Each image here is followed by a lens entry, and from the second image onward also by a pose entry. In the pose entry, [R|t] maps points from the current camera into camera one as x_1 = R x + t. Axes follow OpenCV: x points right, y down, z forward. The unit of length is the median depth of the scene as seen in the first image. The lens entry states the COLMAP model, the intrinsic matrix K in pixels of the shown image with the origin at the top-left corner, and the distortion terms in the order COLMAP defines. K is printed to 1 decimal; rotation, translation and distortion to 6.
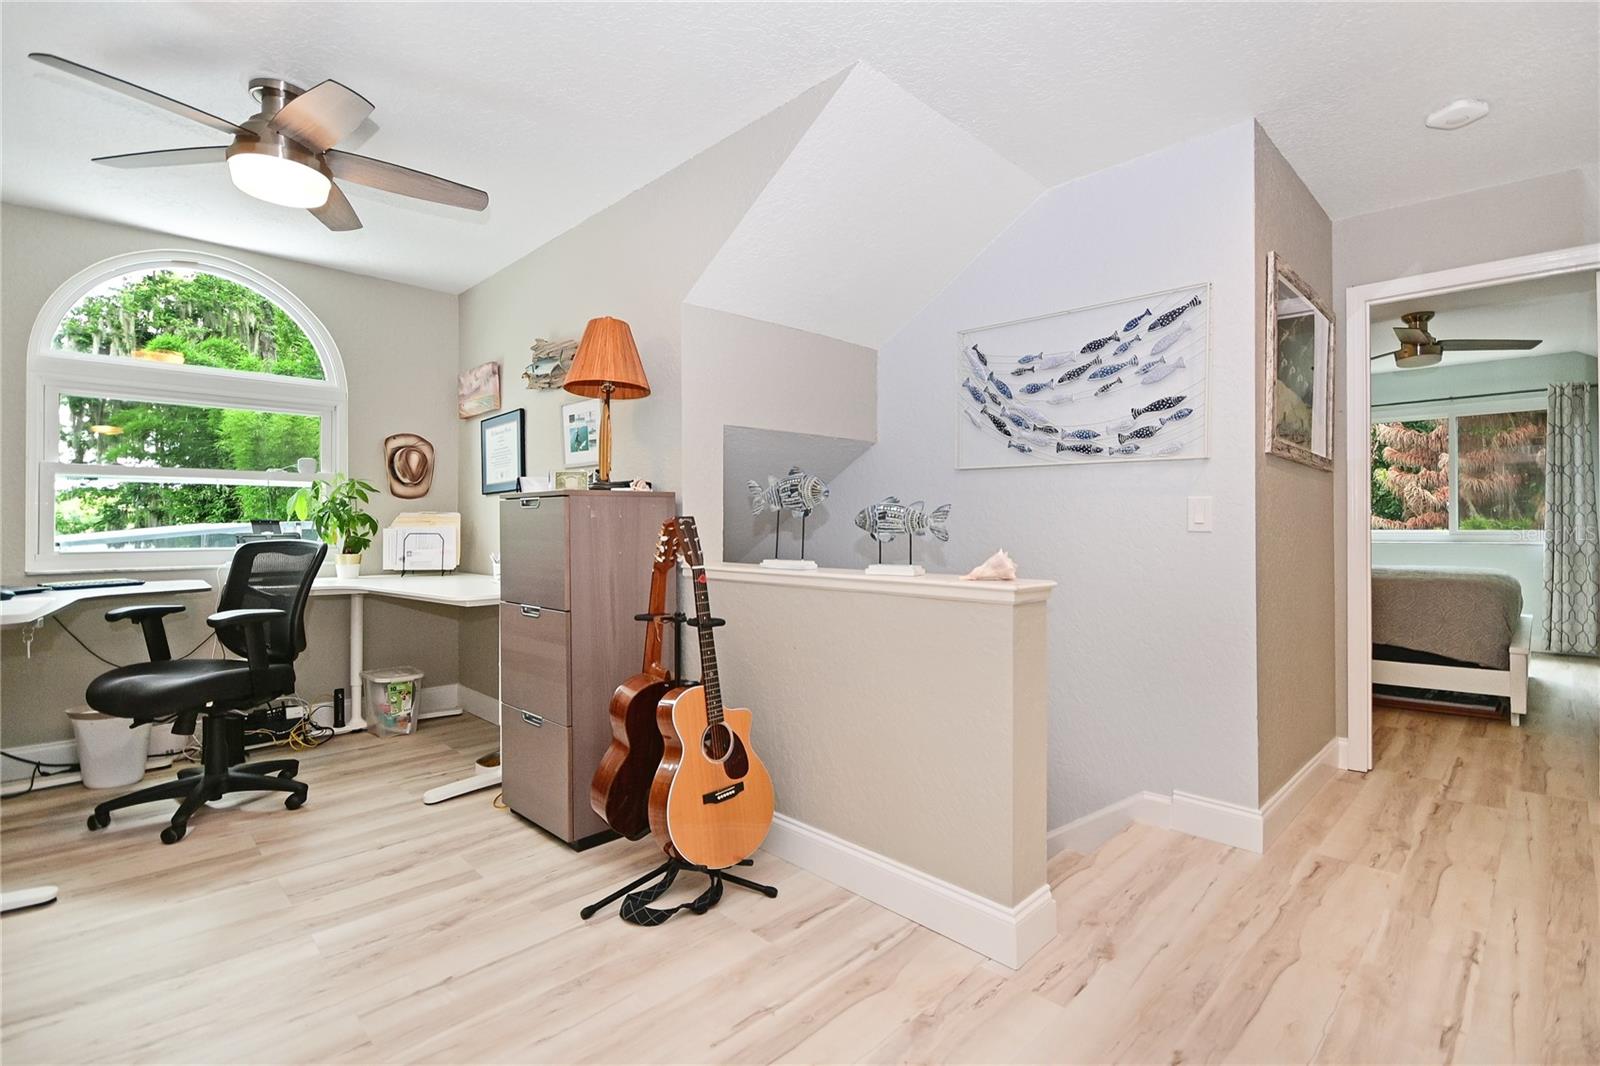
lens RADIAL K [[748.6, 0, 800.0], [0, 748.6, 533.0], [0, 0, 1]] dist [0.000402, 0.000073]
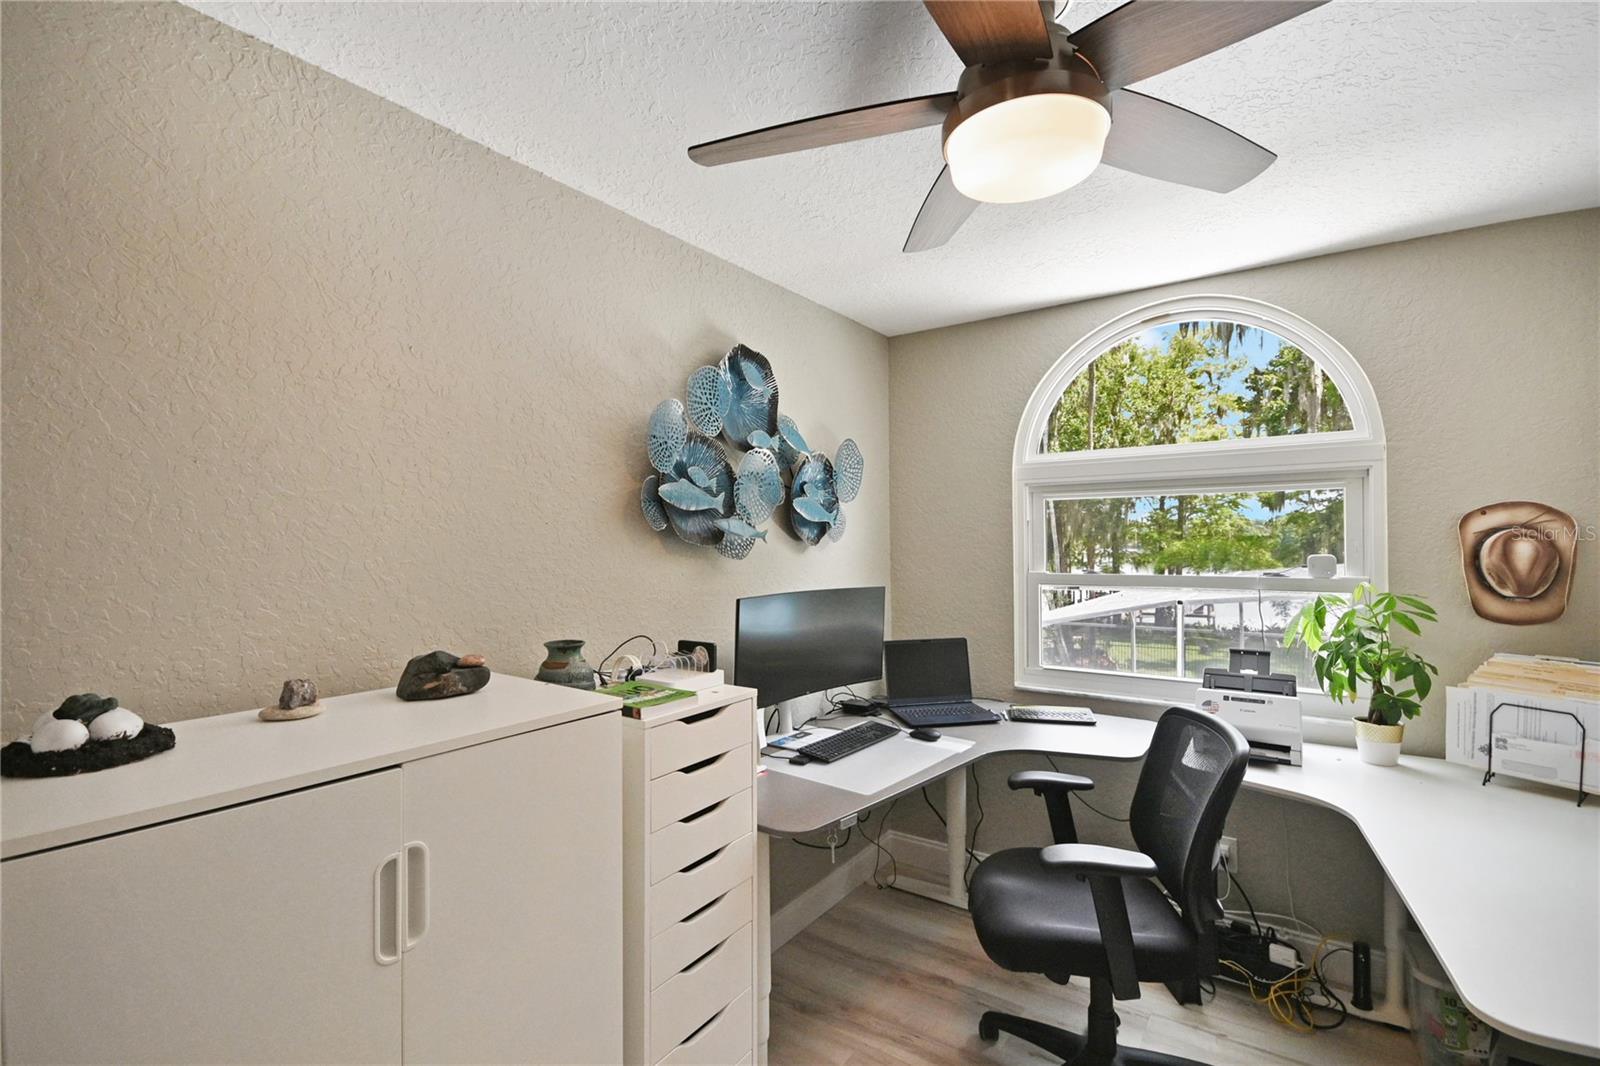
lens RADIAL K [[719.0, 0, 800.0], [0, 719.0, 533.0], [0, 0, 1]] dist [0.000438, -0.011904]
pose [[0.184070, -0.015688, -0.982788, -0.130594], [-0.007607, 0.999820, -0.017385, -0.106226], [0.982884, 0.010677, 0.183917, 0.442550]]
